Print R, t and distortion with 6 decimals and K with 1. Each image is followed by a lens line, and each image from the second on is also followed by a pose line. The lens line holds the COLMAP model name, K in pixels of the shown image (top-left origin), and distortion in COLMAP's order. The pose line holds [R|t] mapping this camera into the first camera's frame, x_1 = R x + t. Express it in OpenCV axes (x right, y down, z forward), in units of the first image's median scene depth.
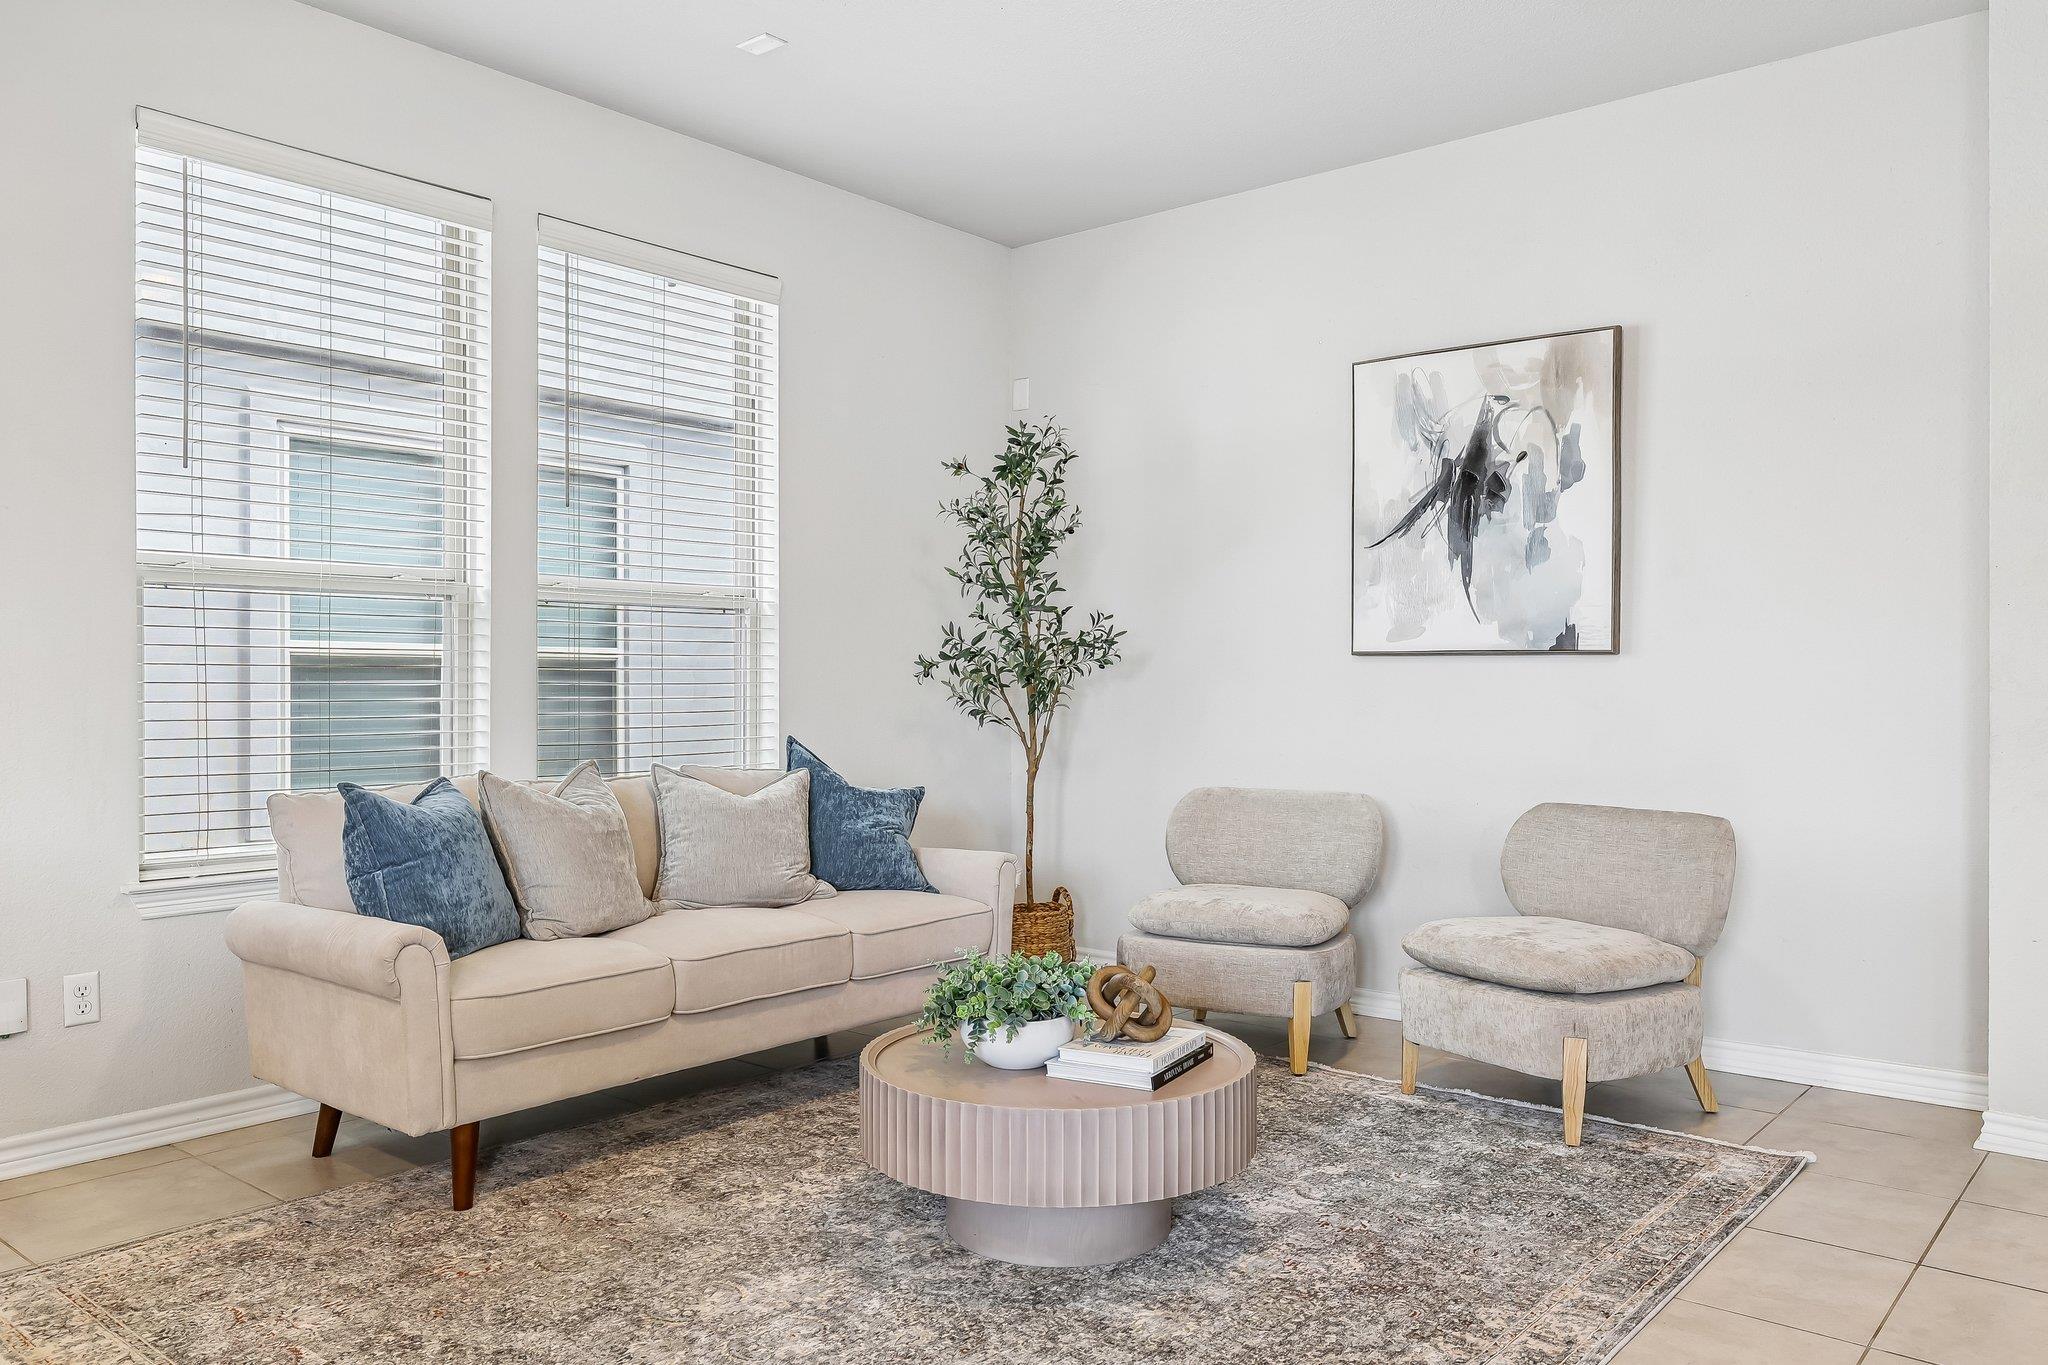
lens RADIAL K [[1494.5, 0, 1024.0], [0, 1494.5, 682.5], [0, 0, 1]] dist [-0.000803, -0.001238]
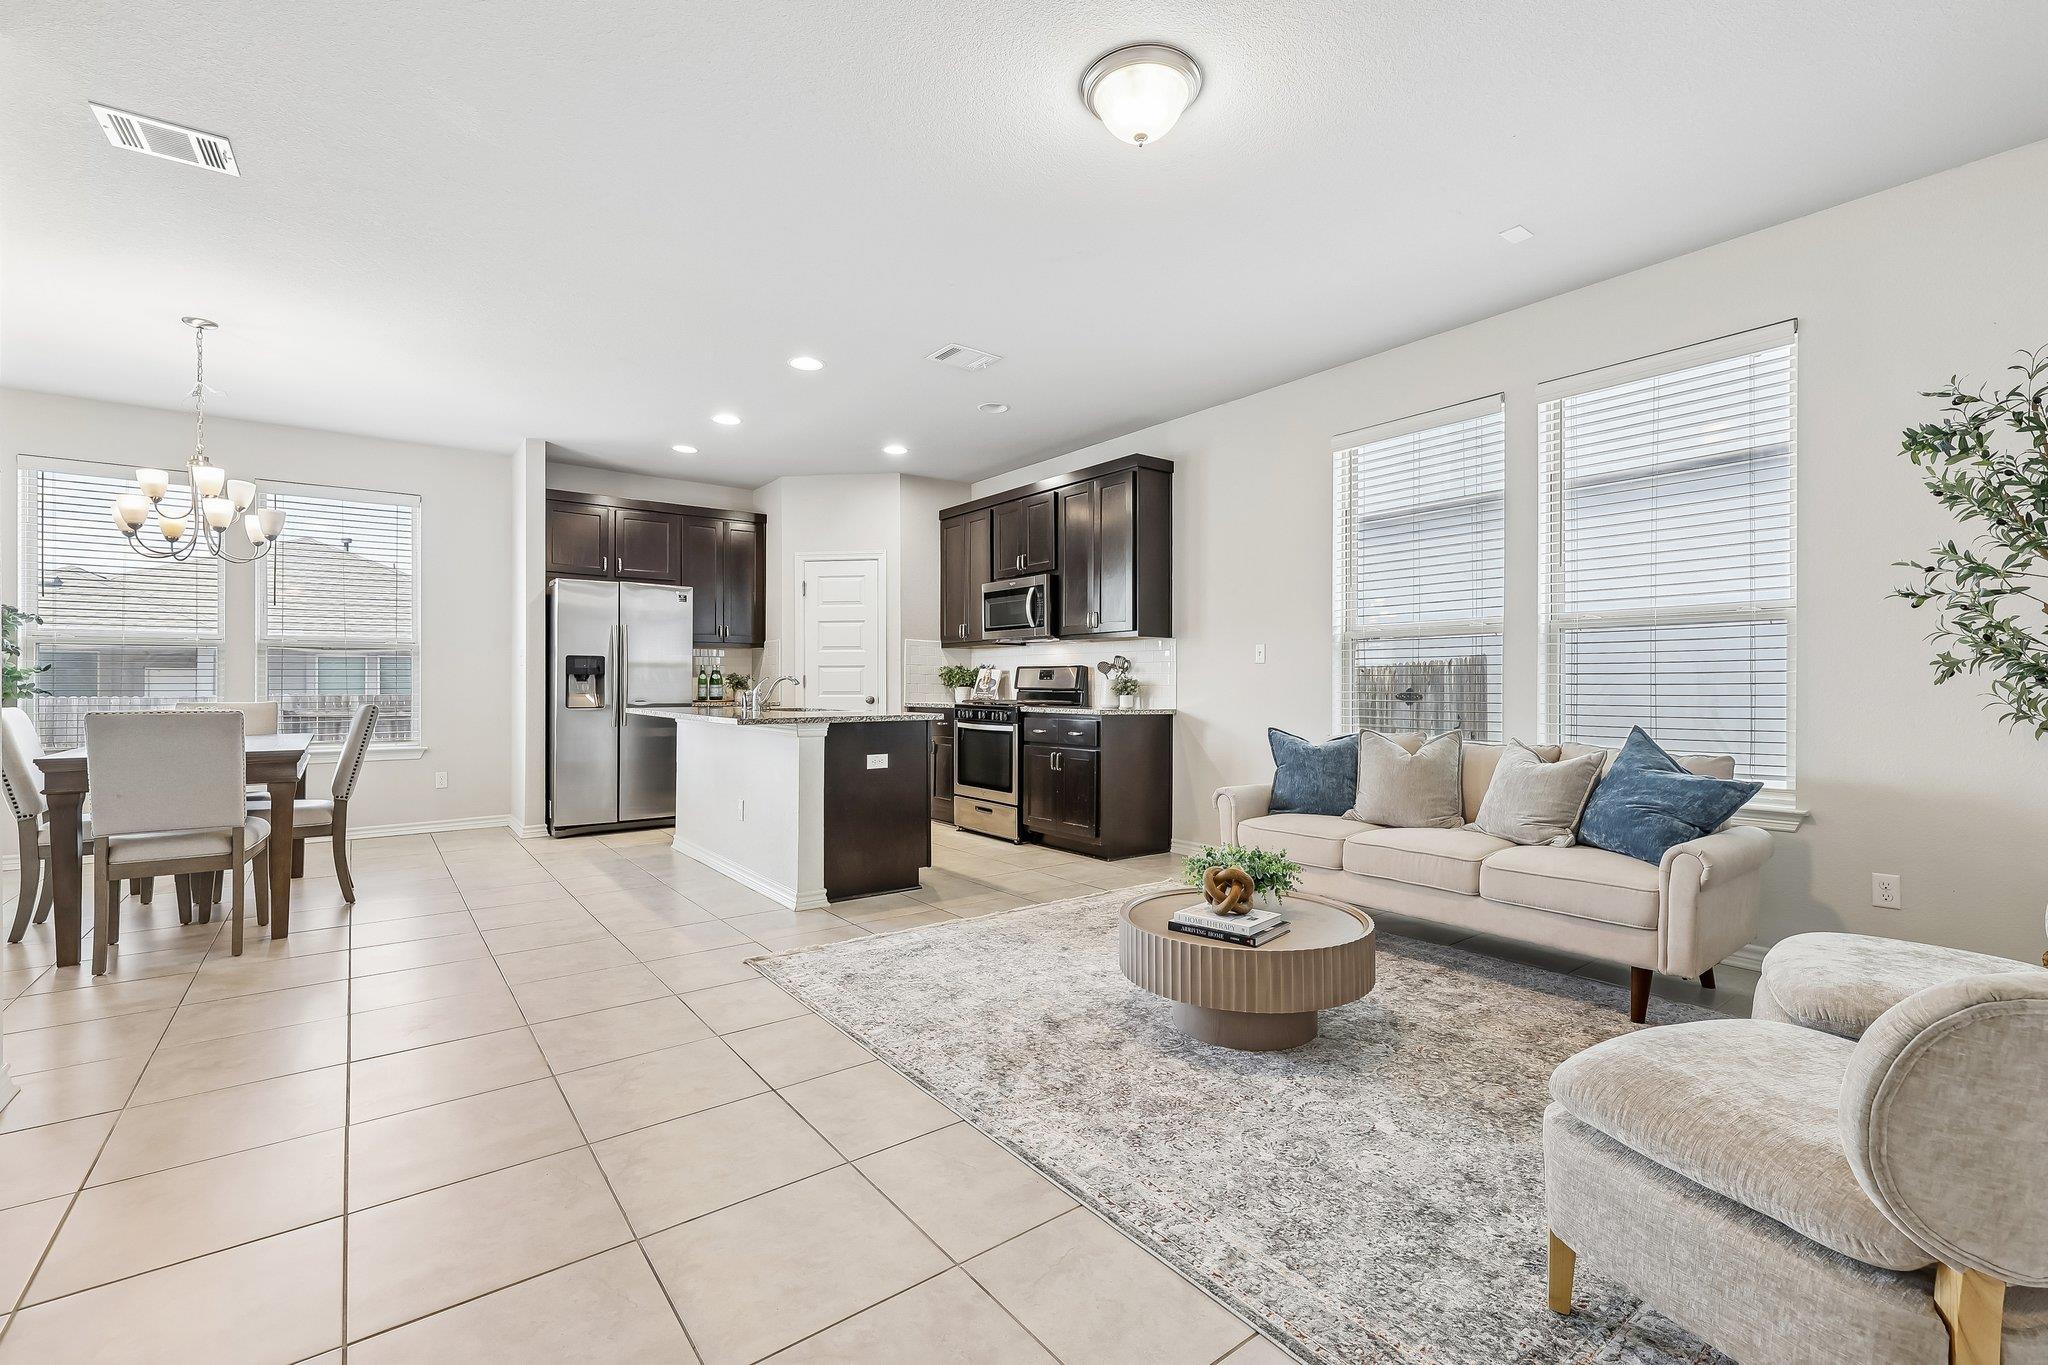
lens RADIAL K [[874.8, 0, 1025.9], [0, 874.8, 684.2], [0, 0, 1]] dist [0.000134, 0.000426]
pose [[-0.217072, -0.000362, -0.976155, 0.830022], [0.000362, 1.000000, -0.000452, 0.001672], [0.976155, -0.000451, -0.217072, 0.822989]]
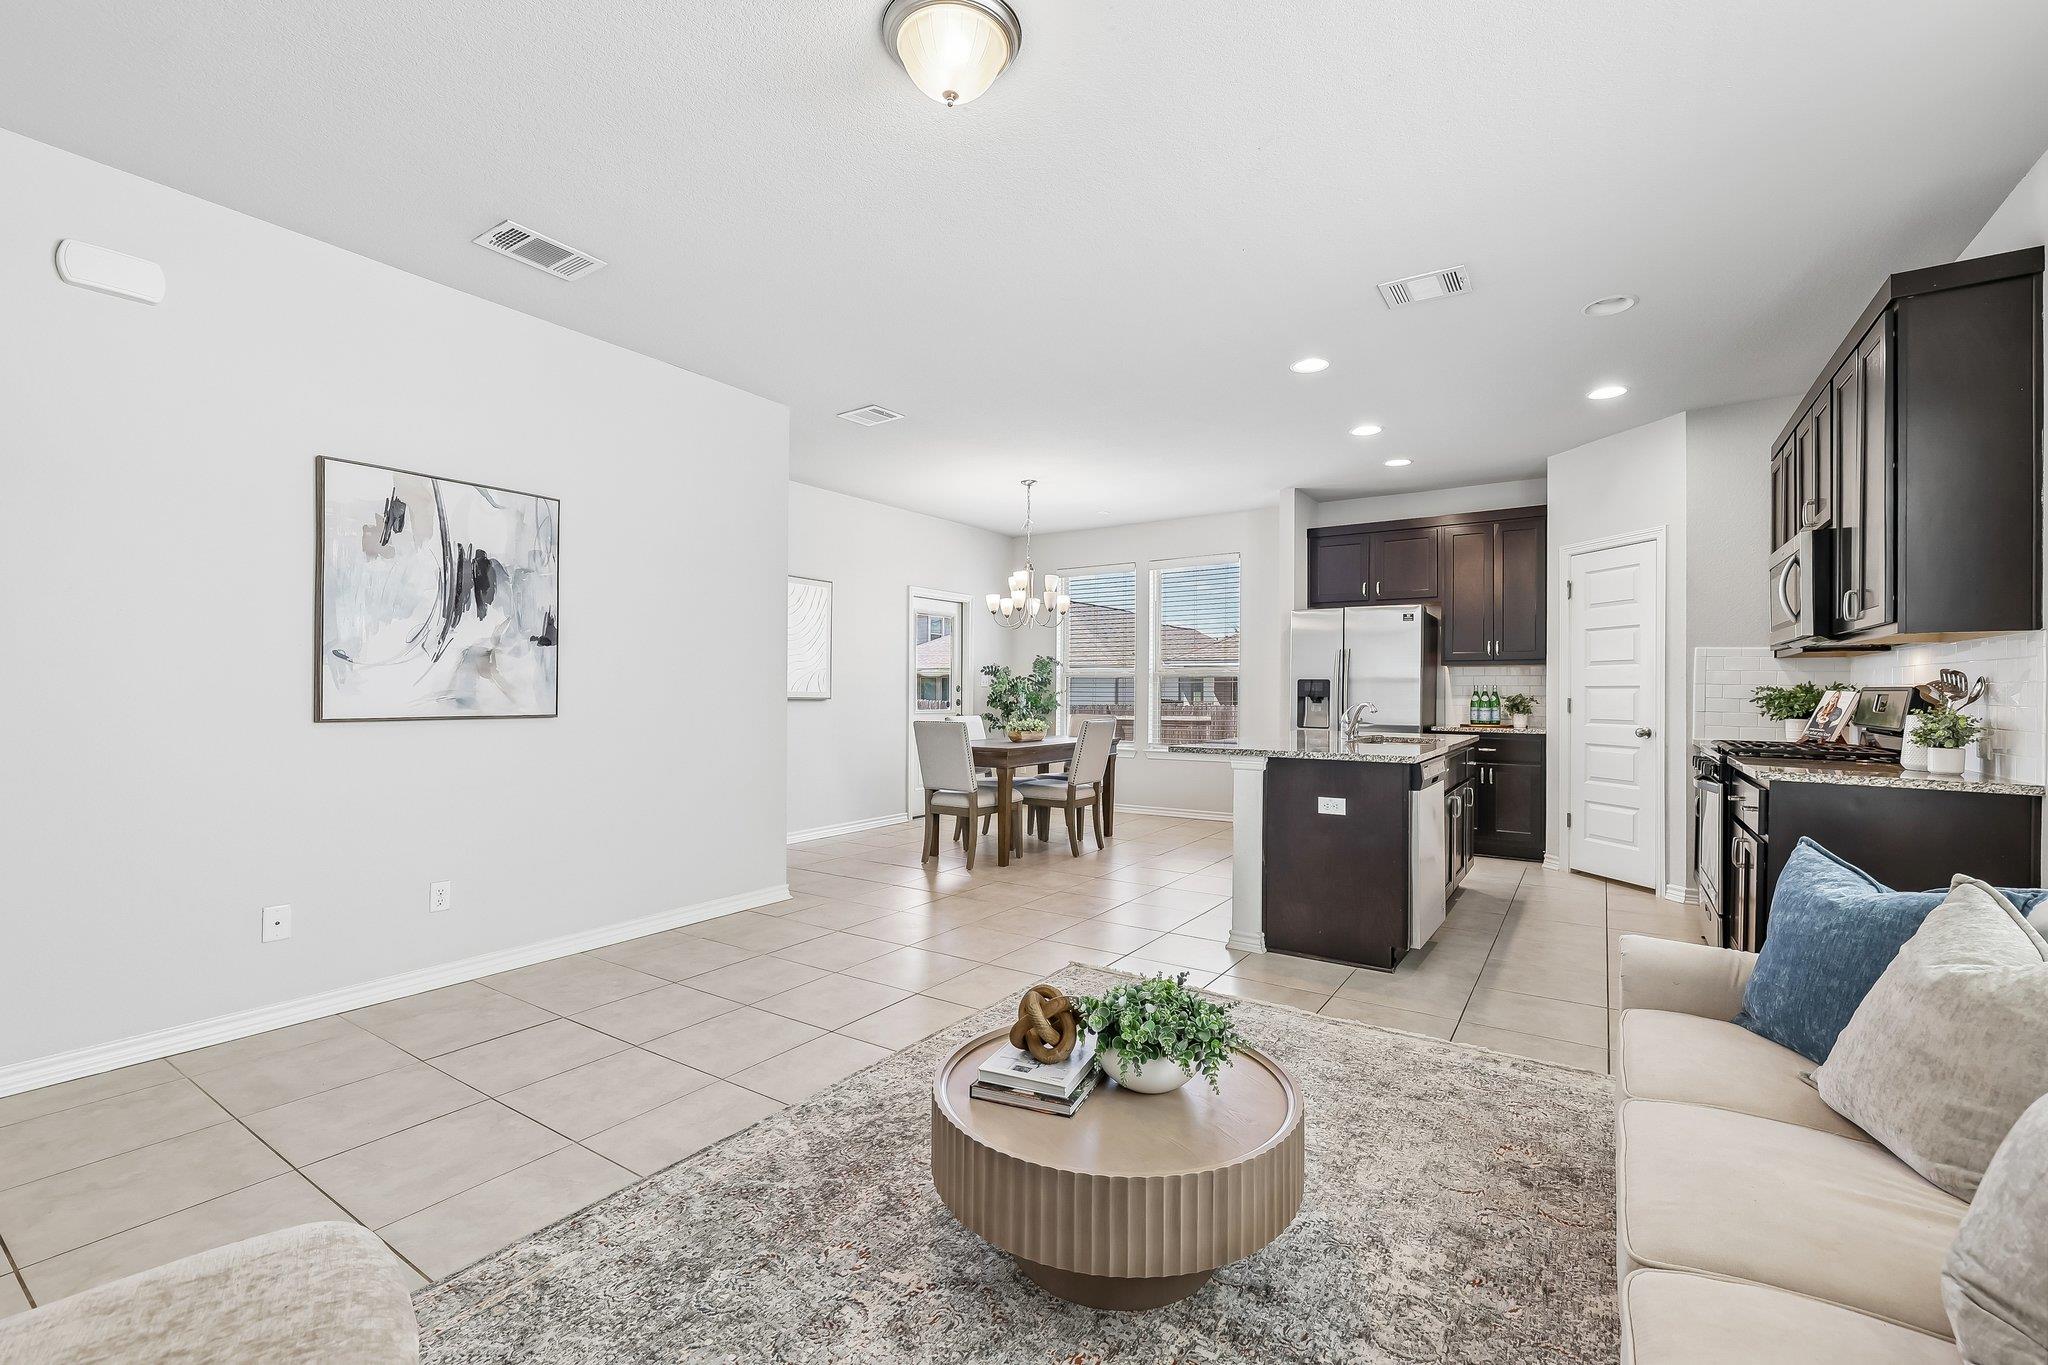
lens RADIAL K [[864.1, 0, 1036.9], [0, 864.1, 688.1], [0, 0, 1]] dist [0.001357, 0.000143]
pose [[-0.992952, -0.004745, -0.118420, 0.128896], [-0.004315, 0.999983, -0.003889, -0.027916], [0.118436, -0.003351, -0.992956, 1.362956]]
